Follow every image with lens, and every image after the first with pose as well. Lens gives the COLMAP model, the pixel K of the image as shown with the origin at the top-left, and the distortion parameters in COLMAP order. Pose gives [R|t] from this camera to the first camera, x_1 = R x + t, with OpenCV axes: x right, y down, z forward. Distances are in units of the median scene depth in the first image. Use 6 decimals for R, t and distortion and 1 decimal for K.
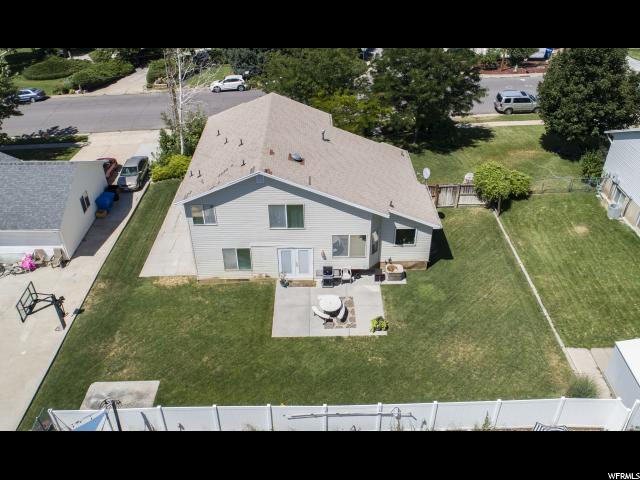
lens RADIAL K [[530.6, 0, 321.5], [0, 530.6, 221.6], [0, 0, 1]] dist [-0.005881, -0.001911]
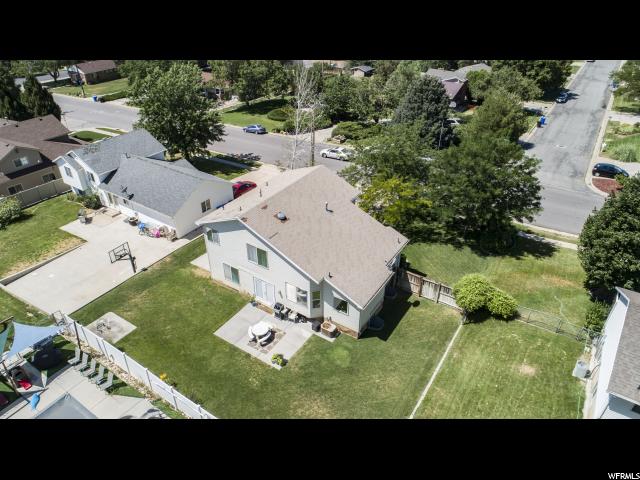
lens RADIAL K [[432.7, 0, 320.0], [0, 432.7, 240.0], [0, 0, 1]] dist [-0.001495, 0.000036]
pose [[0.821823, 0.310998, -0.477375, 0.530474], [-0.320639, 0.945058, 0.063687, -0.154725], [0.470954, 0.100725, 0.876389, 0.100974]]
